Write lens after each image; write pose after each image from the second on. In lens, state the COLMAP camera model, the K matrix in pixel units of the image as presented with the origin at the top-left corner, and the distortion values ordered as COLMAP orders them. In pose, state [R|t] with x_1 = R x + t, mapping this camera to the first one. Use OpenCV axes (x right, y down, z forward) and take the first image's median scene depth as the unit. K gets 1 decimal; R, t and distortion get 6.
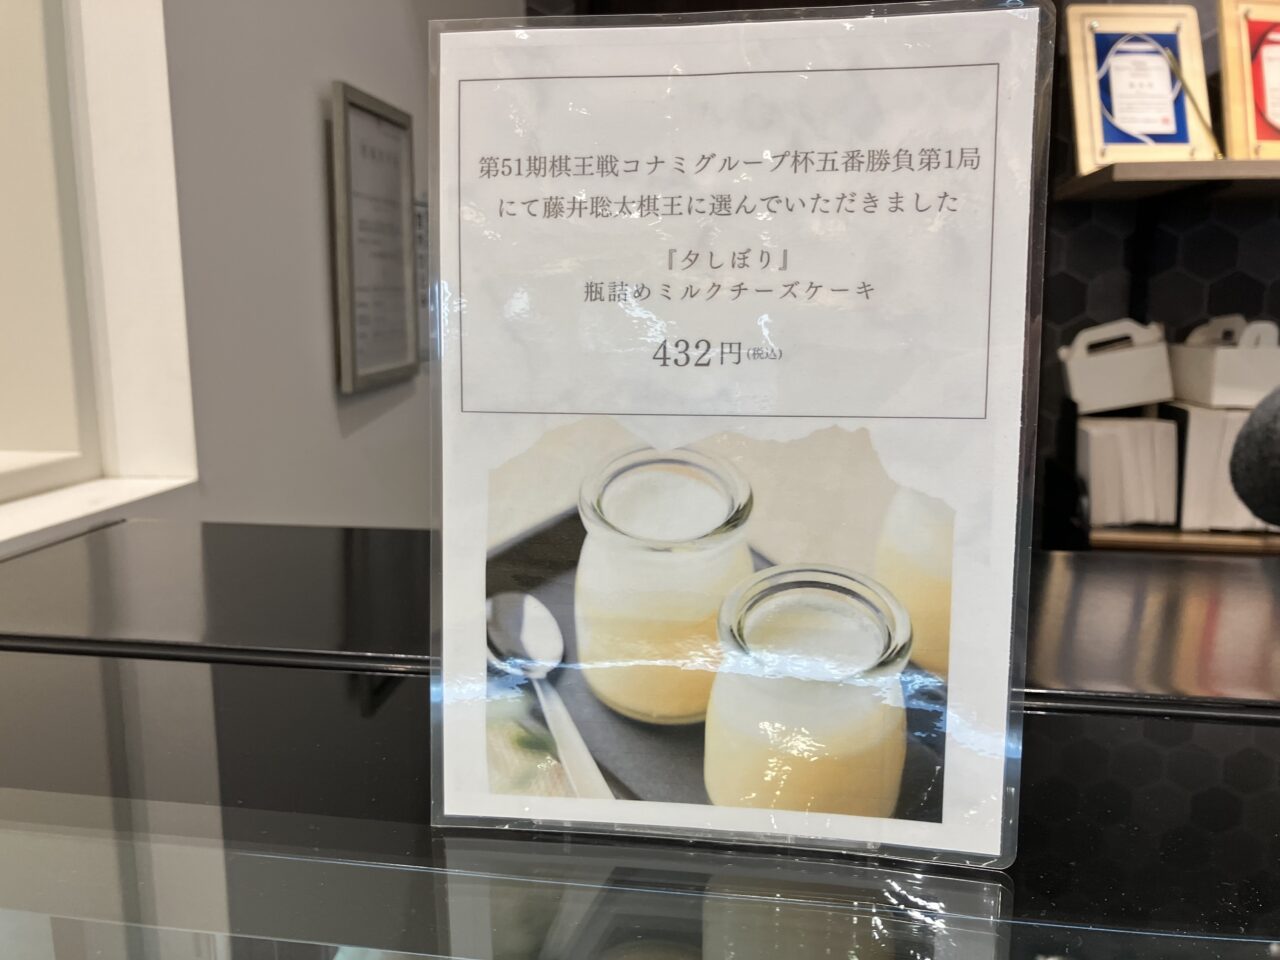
lens RADIAL K [[1045.0, 0, 640.6], [0, 1045.0, 475.7], [0, 0, 1]] dist [0.014199, 0.005098]
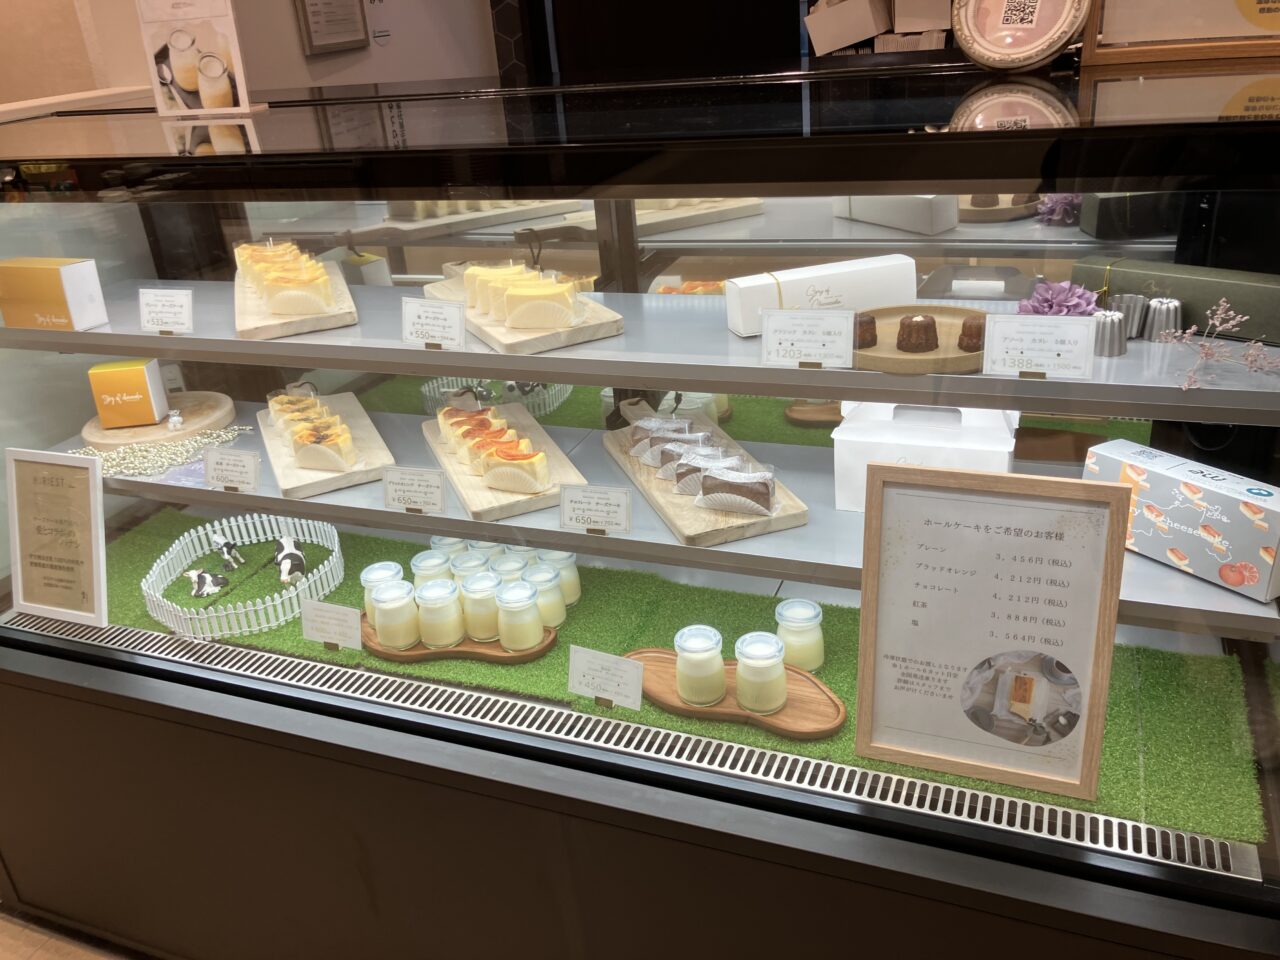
lens RADIAL K [[1045.0, 0, 640.3], [0, 1045.0, 480.7], [0, 0, 1]] dist [0.014199, 0.005098]
pose [[0.969505, 0.023250, -0.243966, 3.248427], [0.043662, 0.963176, 0.265305, 0.774574], [0.241151, -0.267866, 0.932788, -3.490008]]
